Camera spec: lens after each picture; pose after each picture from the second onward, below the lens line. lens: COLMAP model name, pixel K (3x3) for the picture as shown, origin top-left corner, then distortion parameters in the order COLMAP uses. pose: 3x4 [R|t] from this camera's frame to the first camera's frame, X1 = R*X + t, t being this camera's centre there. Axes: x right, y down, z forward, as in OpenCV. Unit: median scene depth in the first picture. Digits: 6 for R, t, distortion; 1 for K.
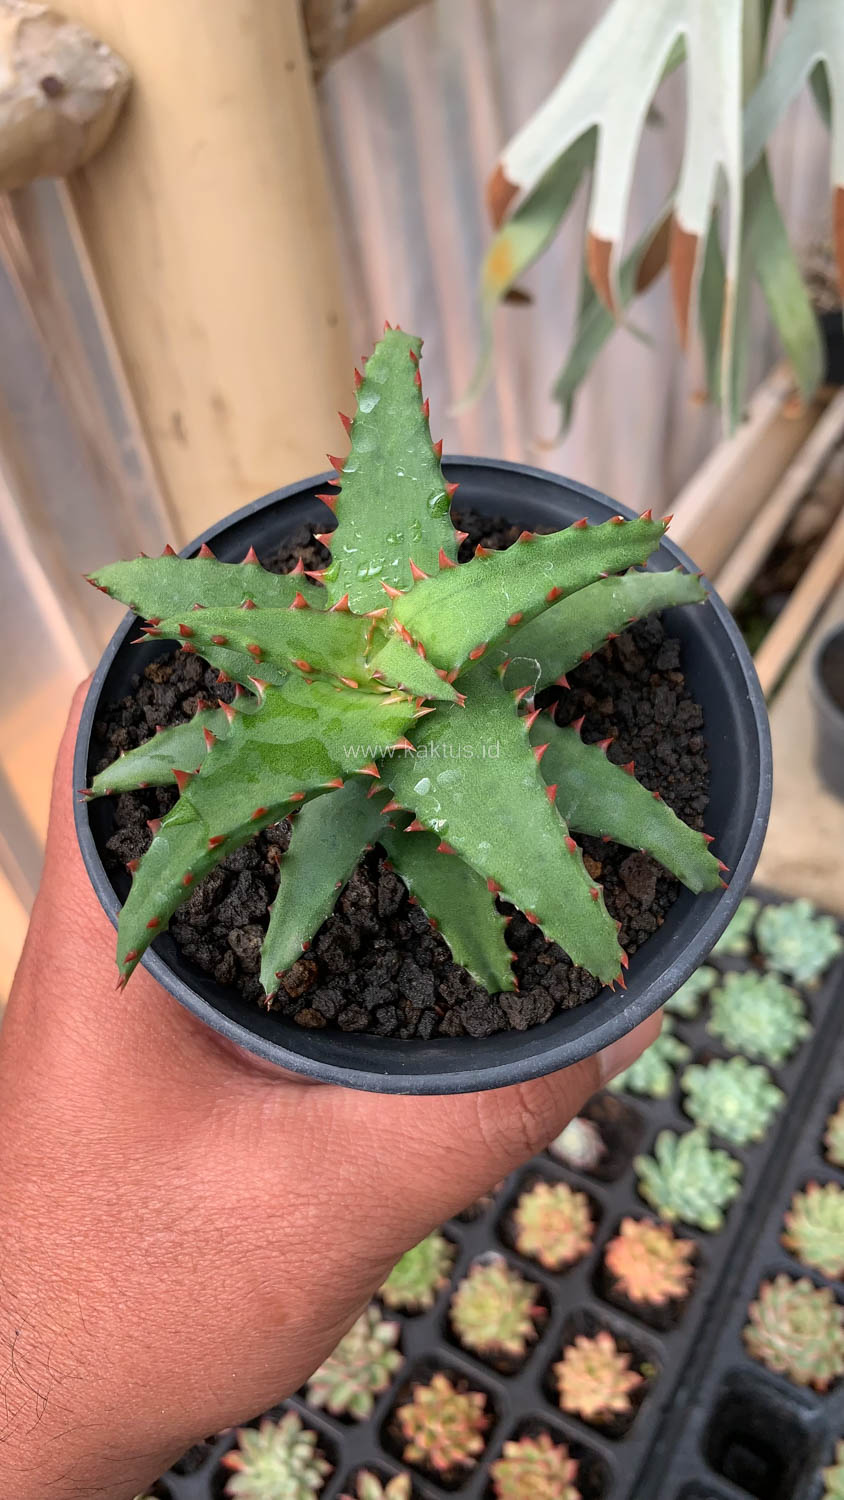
lens RADIAL K [[1195.2, 0, 424.4], [0, 1195.2, 745.3], [0, 0, 1]] dist [-0.001249, 0.001543]
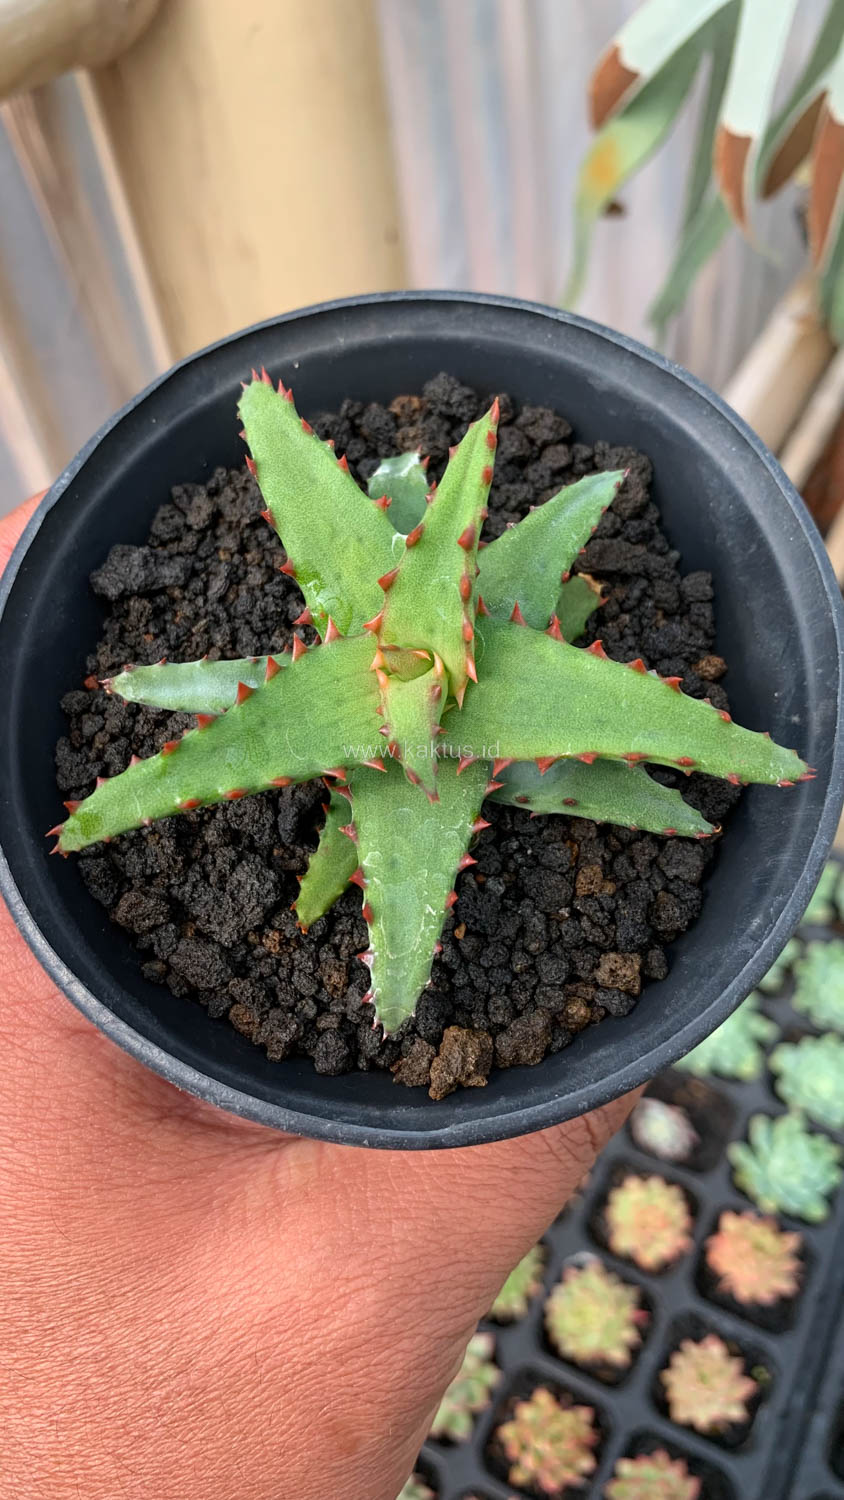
lens RADIAL K [[1196.1, 0, 420.5], [0, 1196.1, 749.6], [0, 0, 1]] dist [-0.000365, -0.000288]
pose [[0.999166, -0.026675, 0.030915, -0.094404], [0.025052, 0.998346, 0.051754, -0.021944], [-0.032244, -0.050936, 0.998181, 0.093488]]
